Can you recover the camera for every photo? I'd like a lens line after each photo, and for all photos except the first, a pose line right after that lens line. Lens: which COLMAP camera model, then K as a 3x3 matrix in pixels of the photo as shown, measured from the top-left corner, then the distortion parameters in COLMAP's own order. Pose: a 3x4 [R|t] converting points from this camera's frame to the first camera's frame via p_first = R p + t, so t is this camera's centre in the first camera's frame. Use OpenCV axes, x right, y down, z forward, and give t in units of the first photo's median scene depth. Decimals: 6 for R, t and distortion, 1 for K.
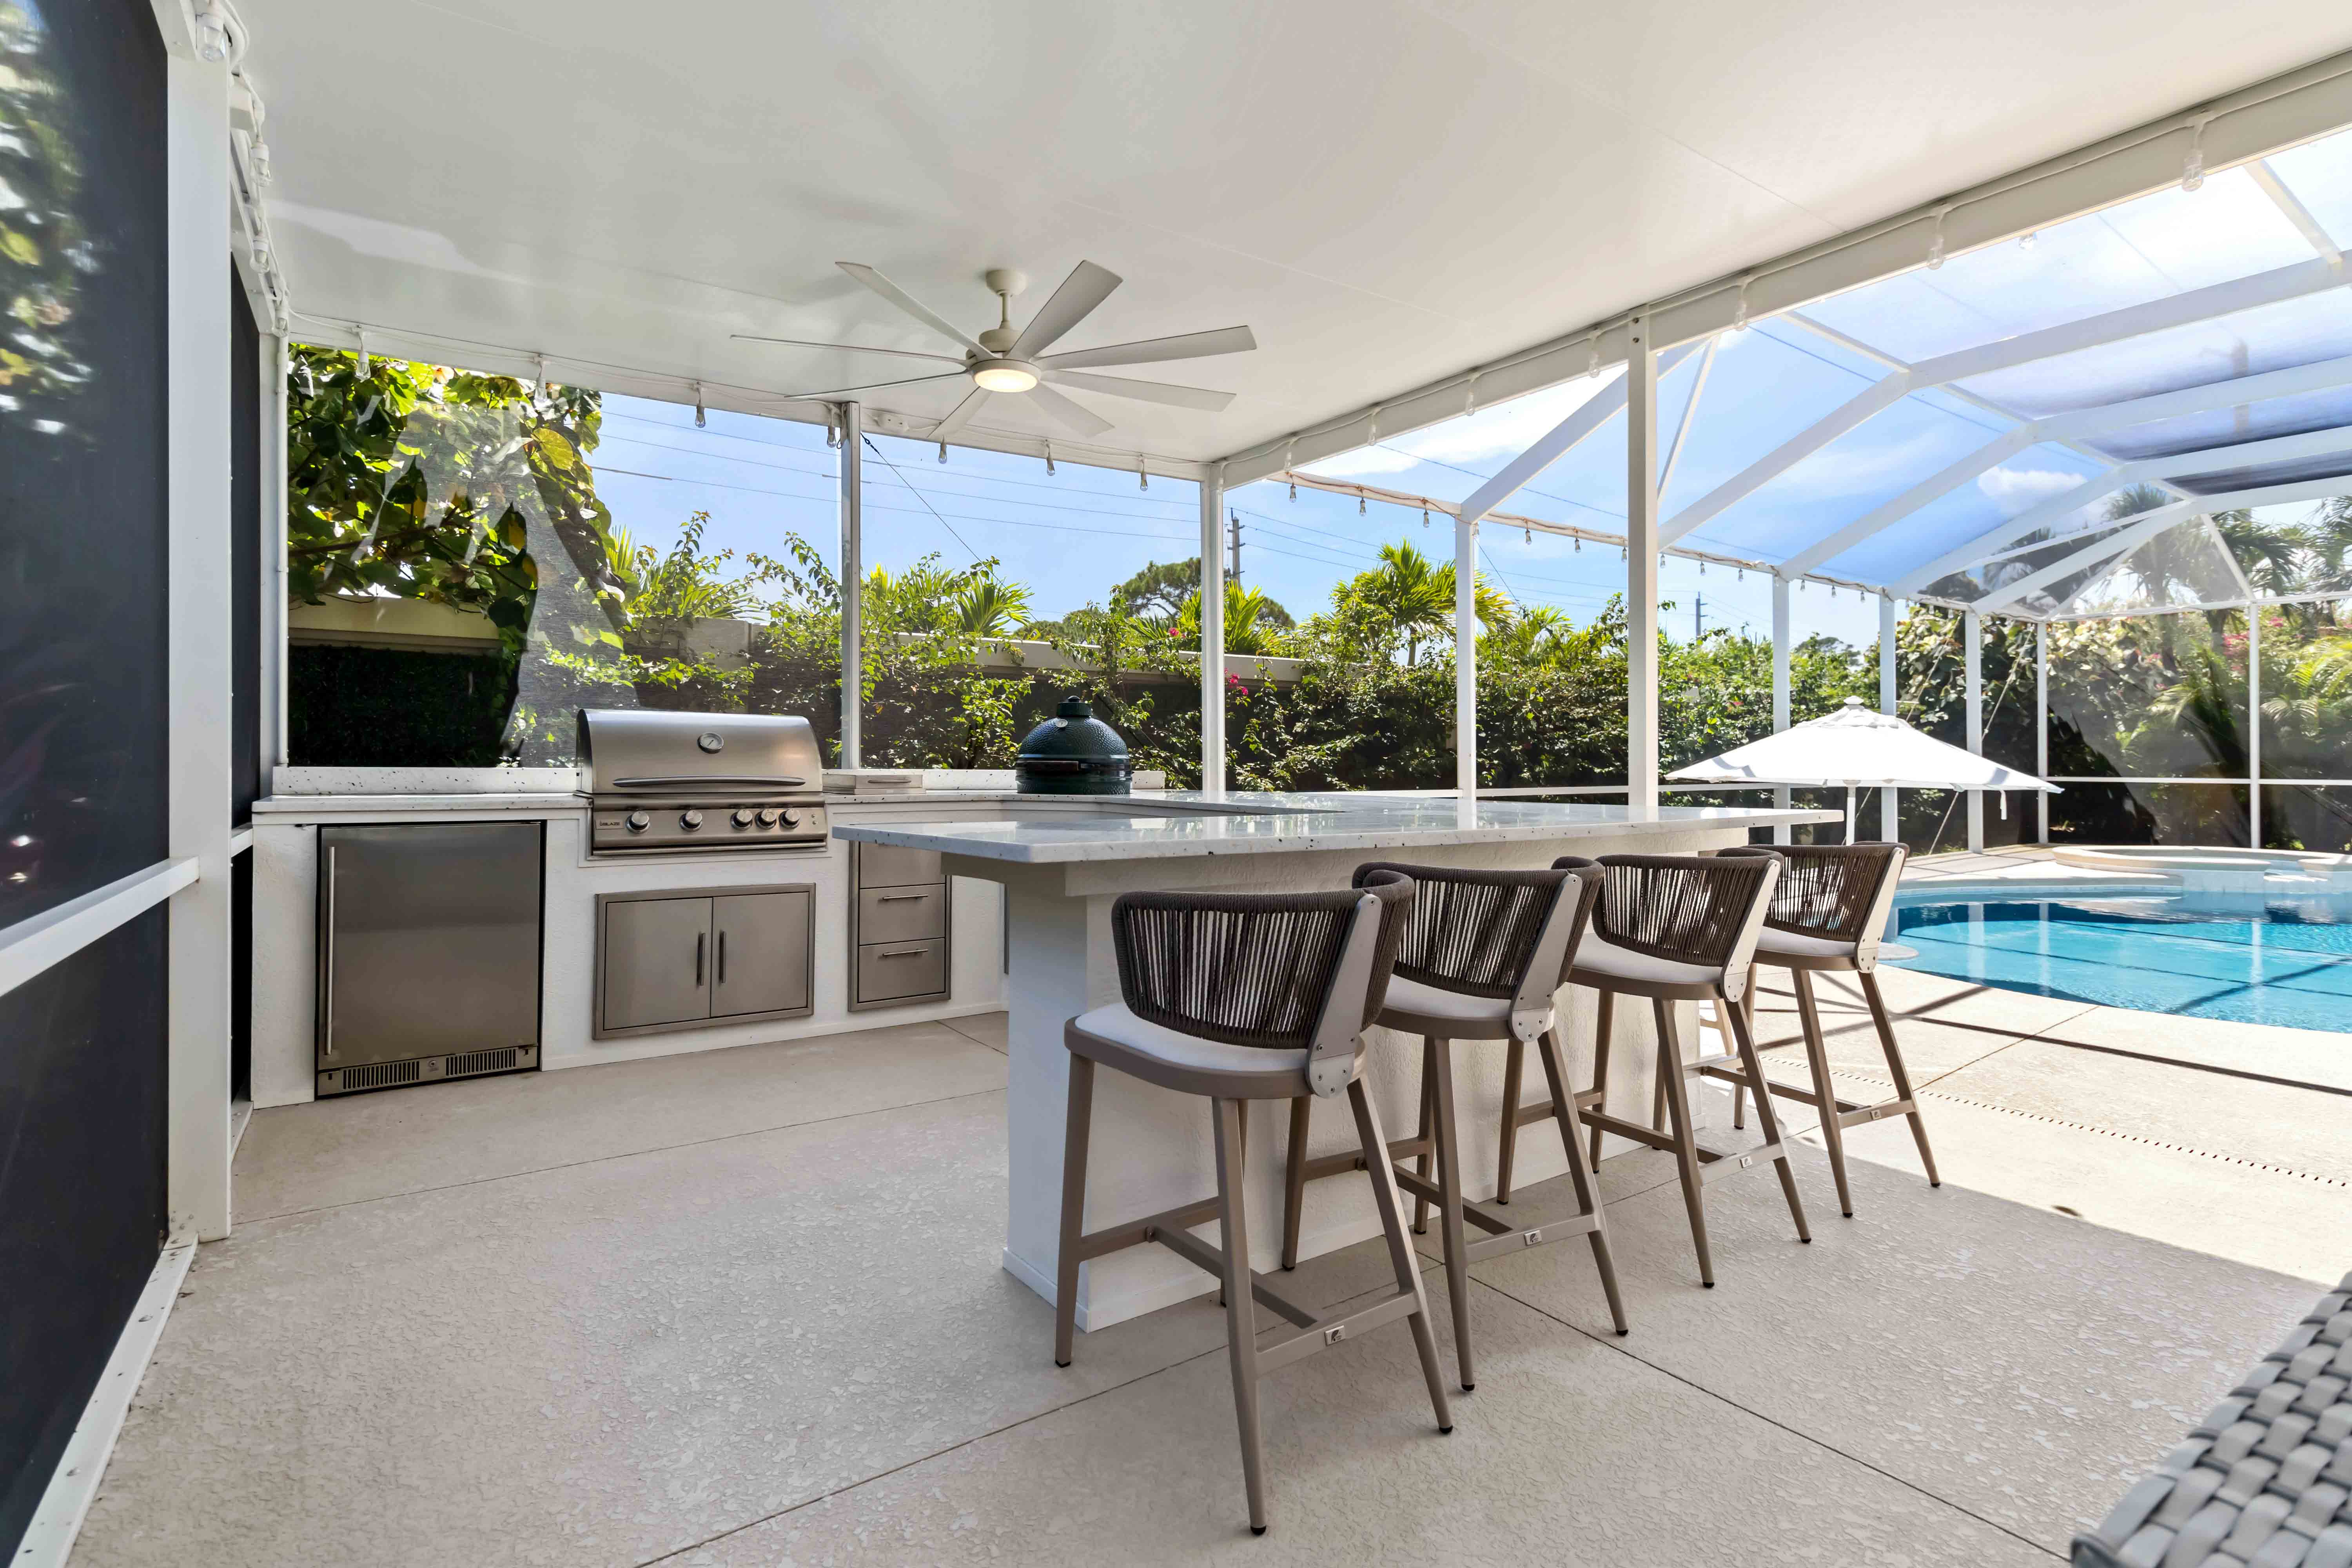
lens RADIAL K [[1131.5, 0, 1155.4], [0, 1131.5, 747.7], [0, 0, 1]] dist [0.002094, 0.000248]
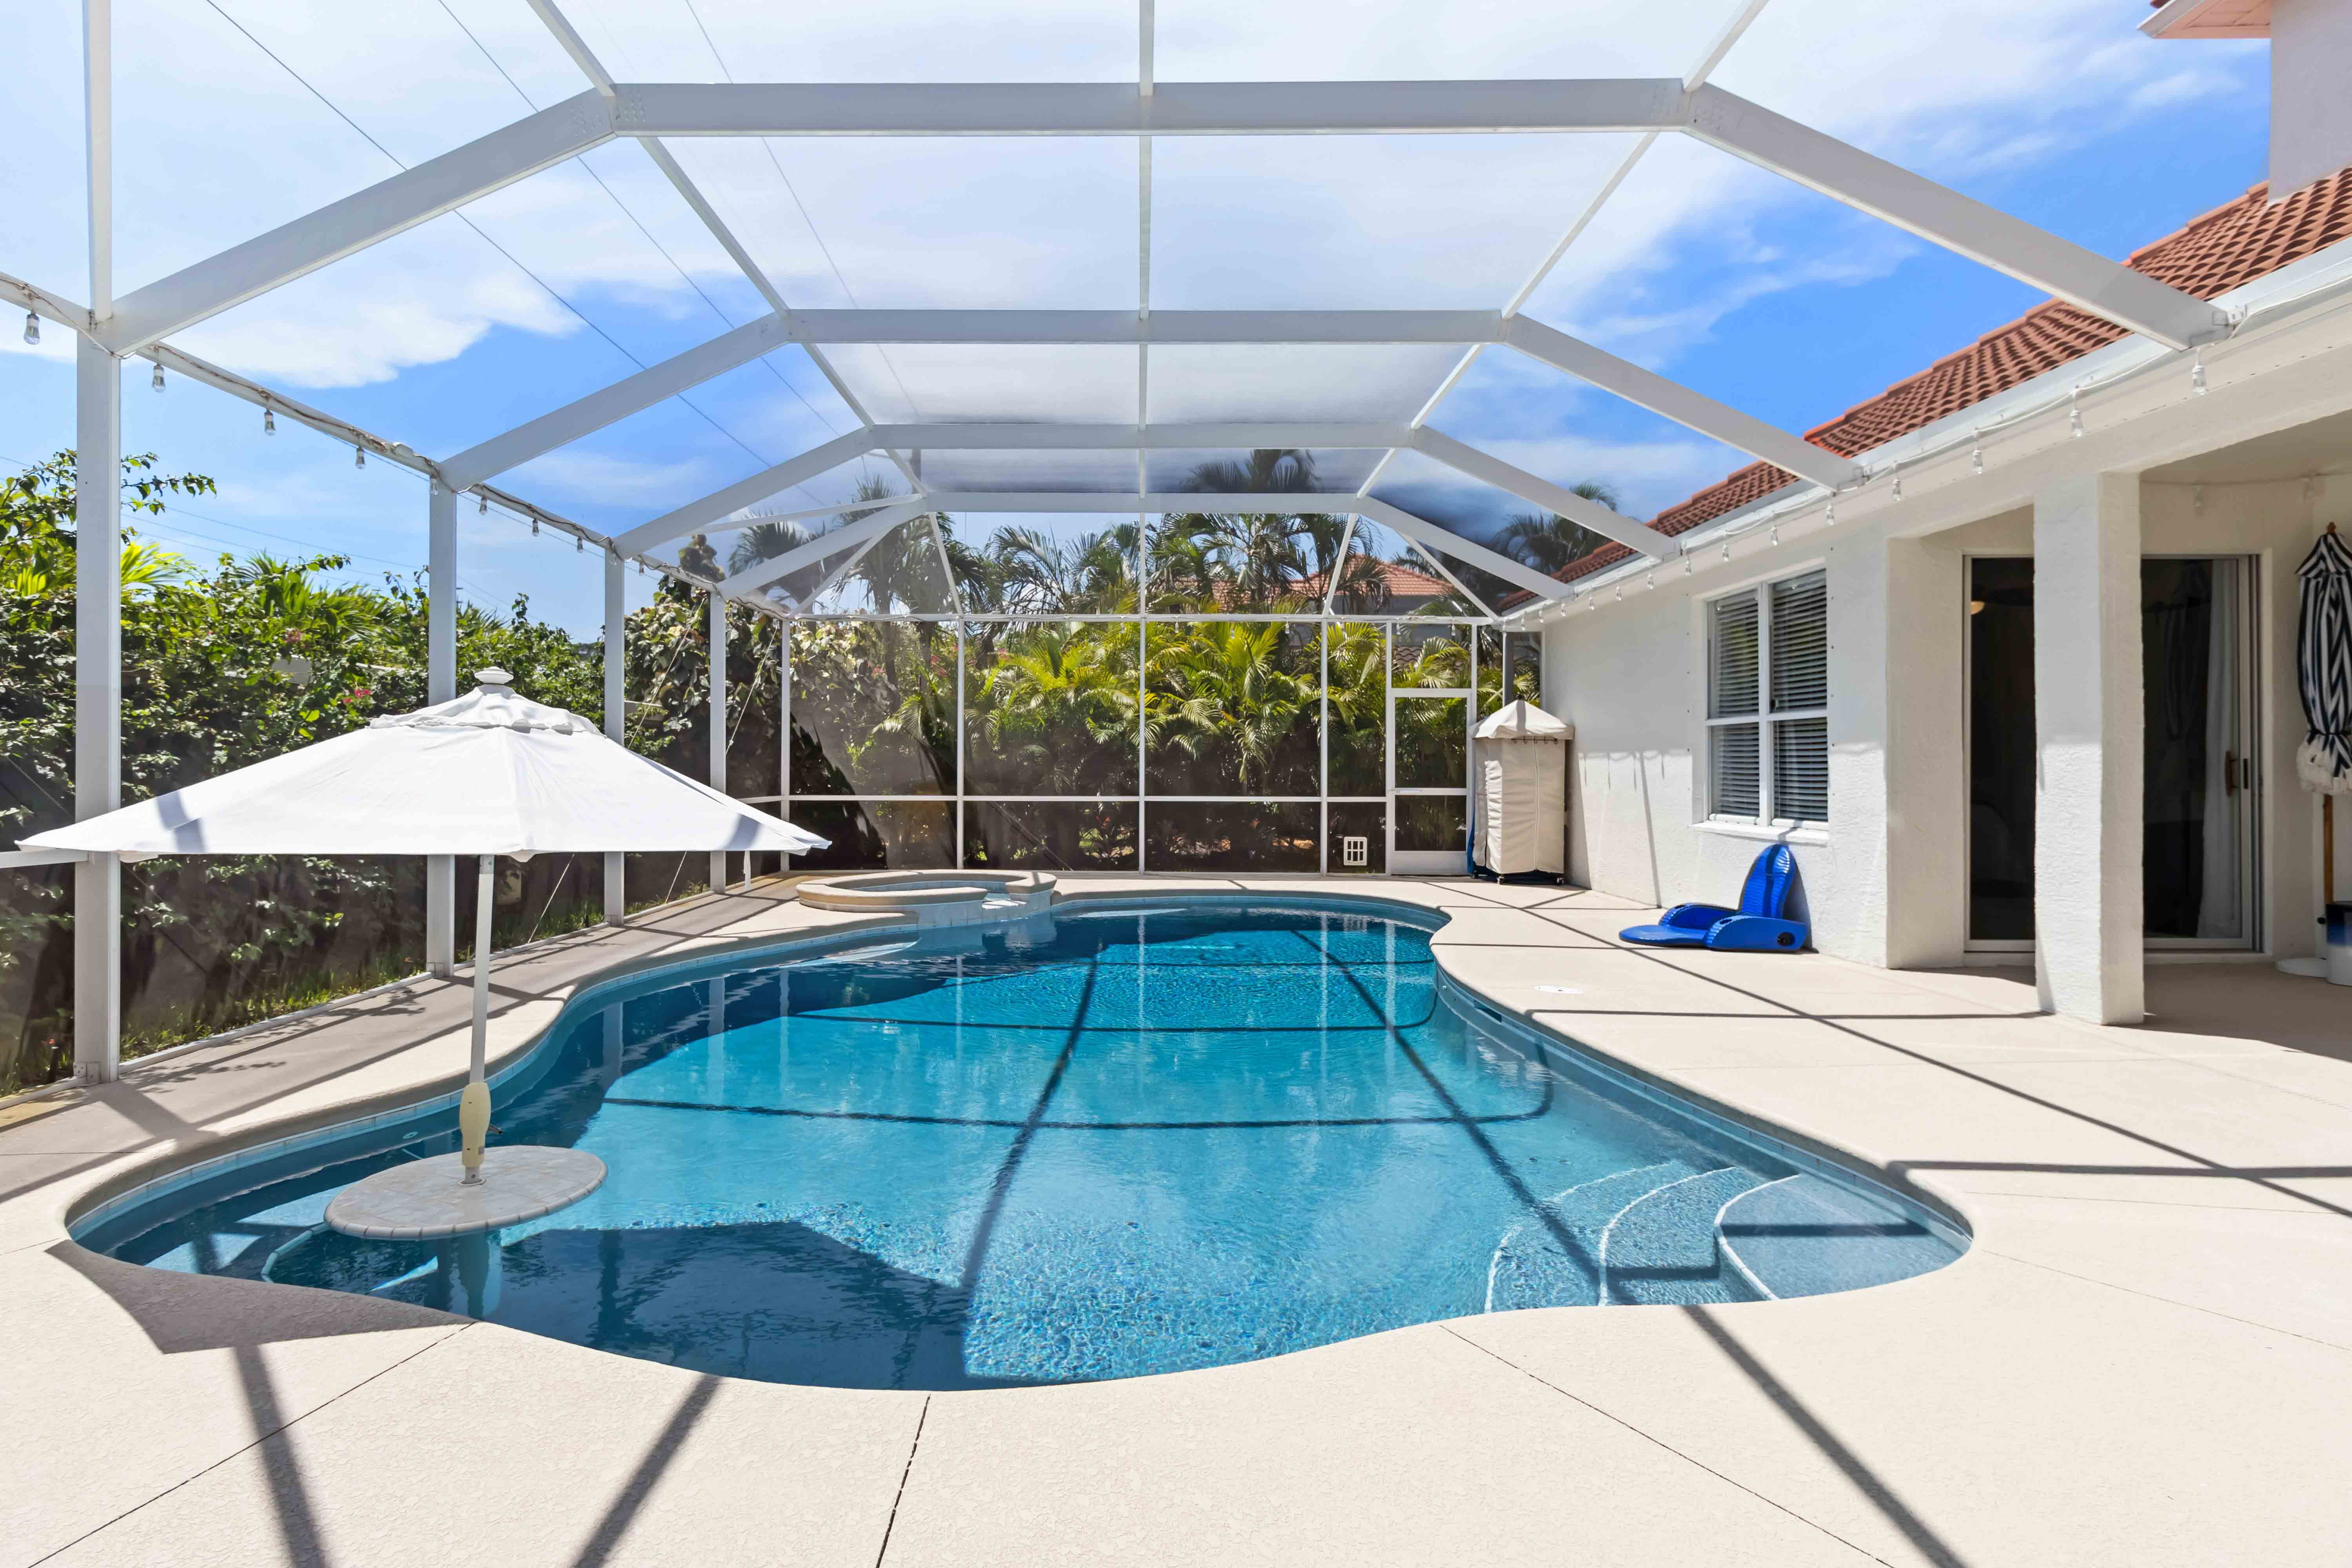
lens RADIAL K [[1222.0, 0, 1152.4], [0, 1222.0, 757.1], [0, 0, 1]] dist [0.000461, -0.001368]
pose [[0.570756, 0.009399, 0.821066, 0.184487], [-0.011101, 0.999931, -0.003730, -0.004022], [-0.821045, -0.006985, 0.570821, 0.248241]]
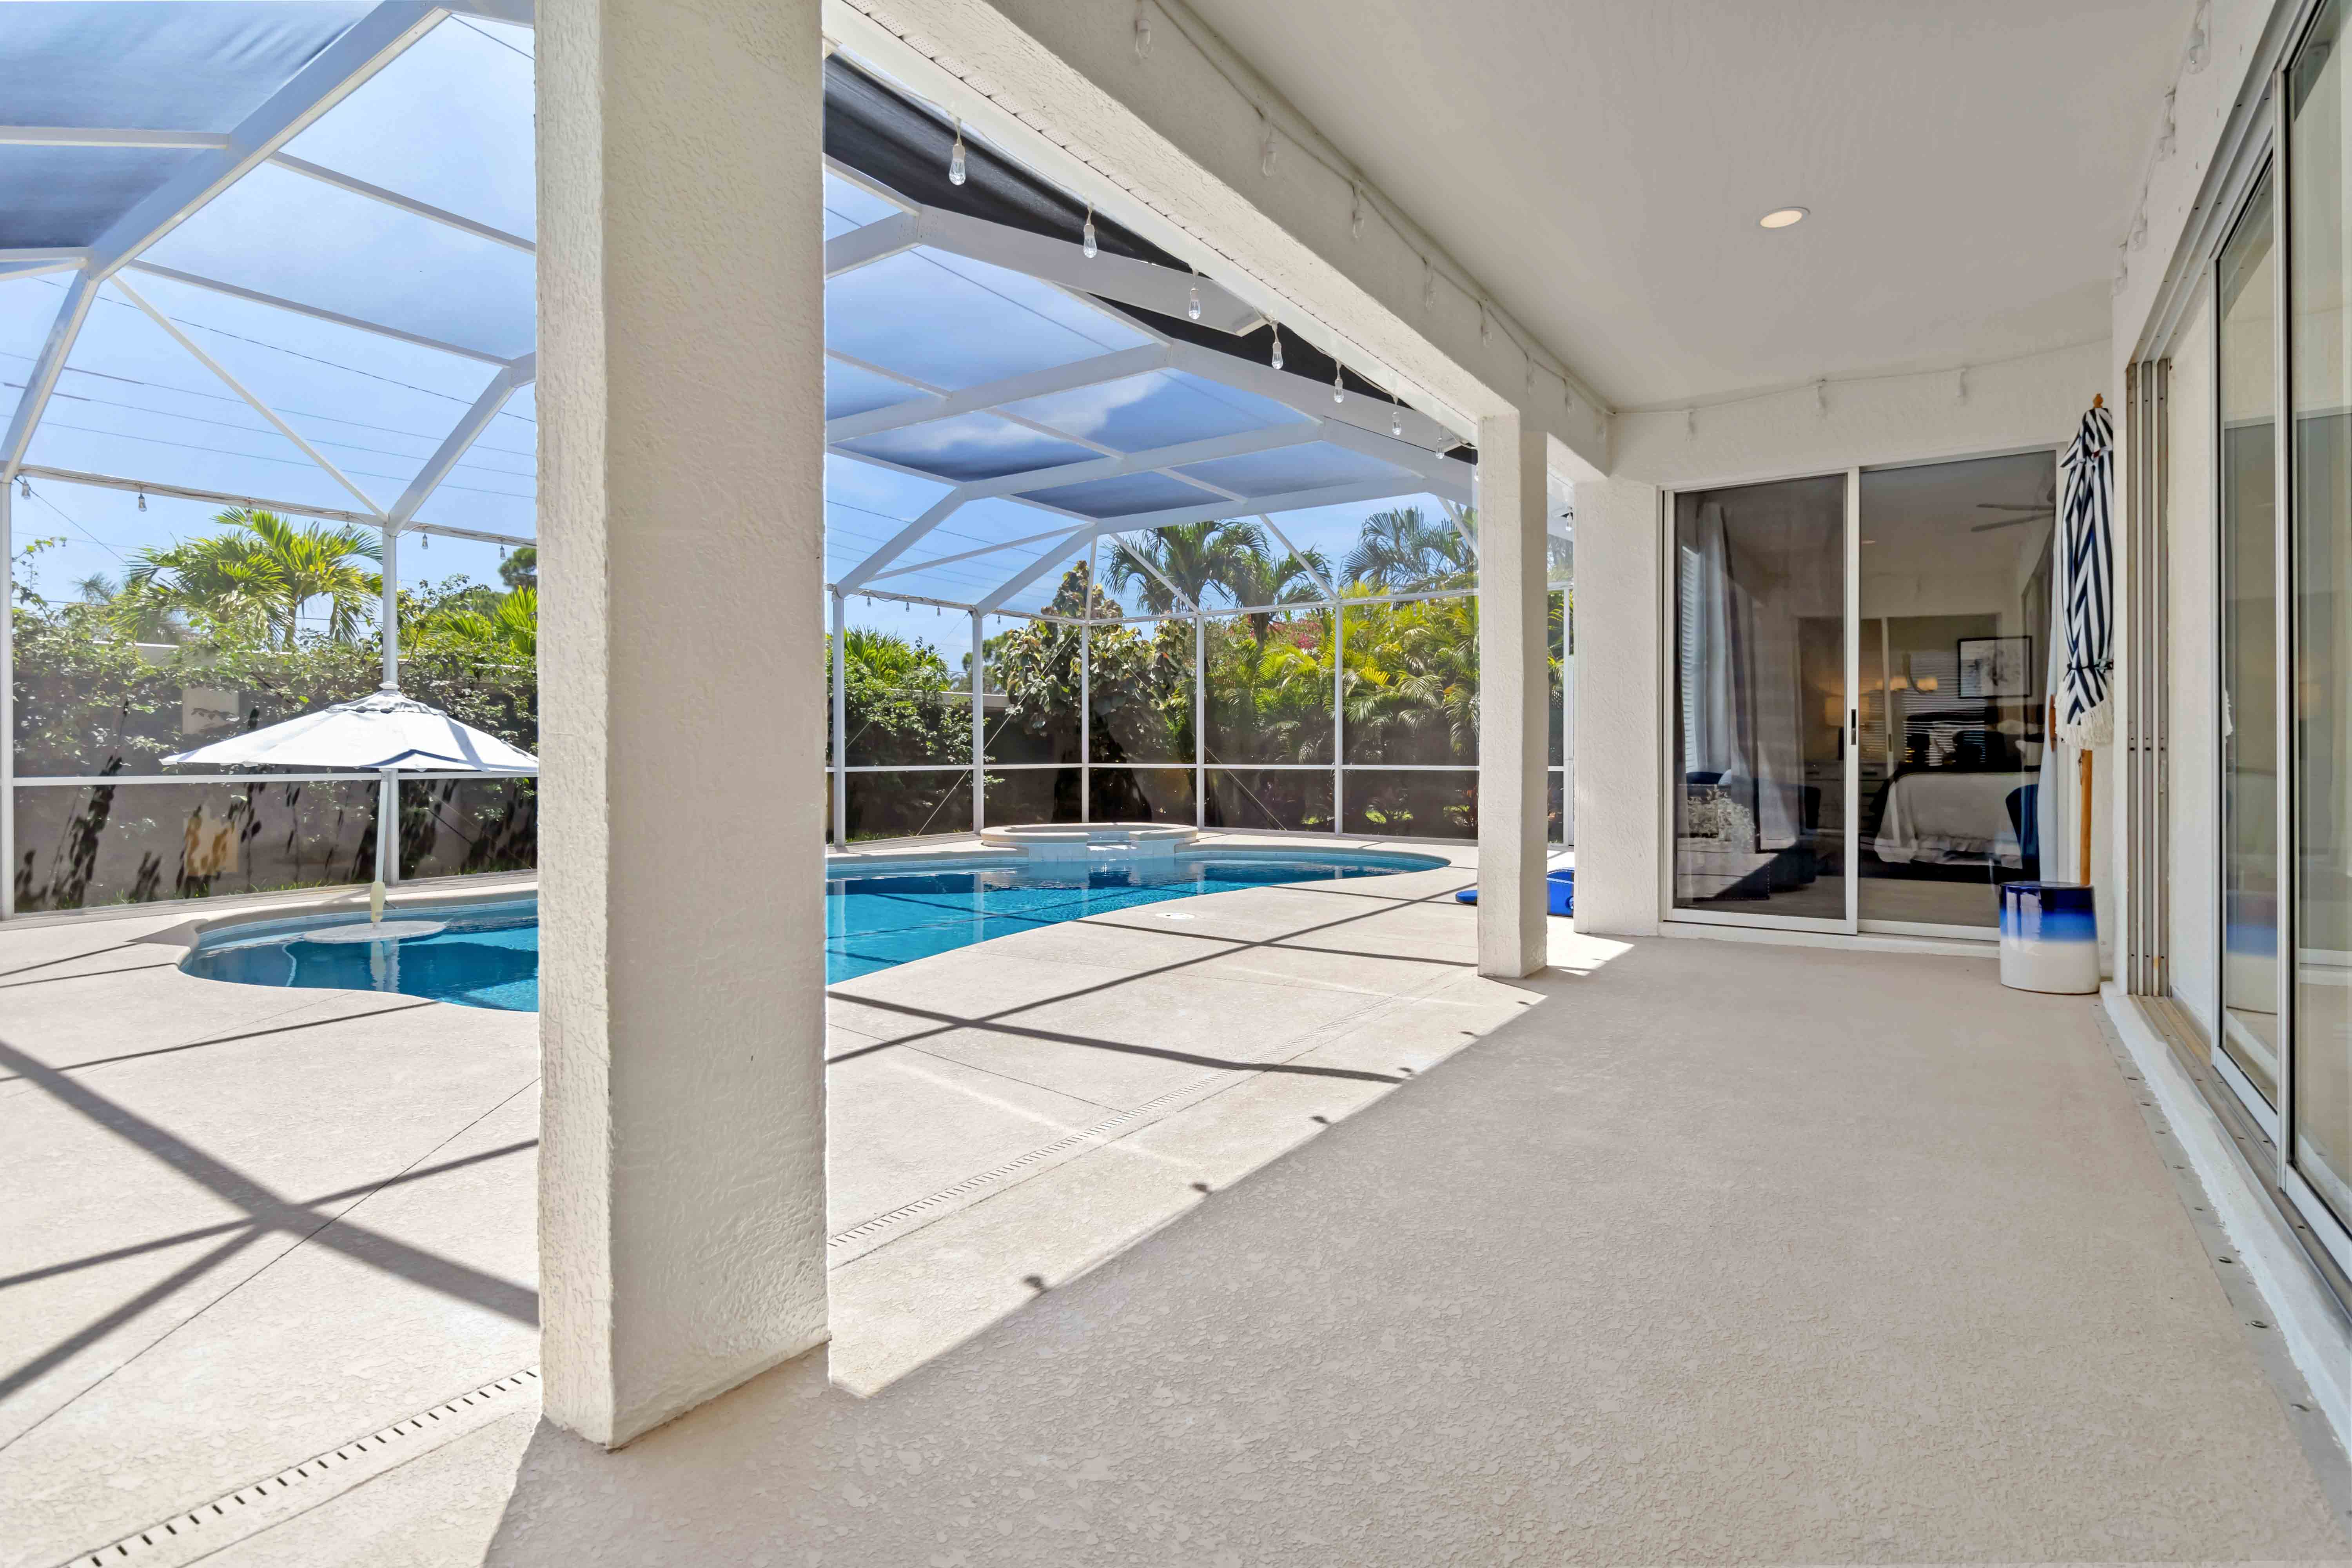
lens RADIAL K [[1159.0, 0, 1176.7], [0, 1159.0, 774.4], [0, 0, 1]] dist [-0.006289, -0.000262]
pose [[0.921944, -0.007526, 0.387250, 0.468640], [-0.004199, 0.999558, 0.029422, 0.002402], [-0.387301, -0.028751, 0.921505, -0.103489]]
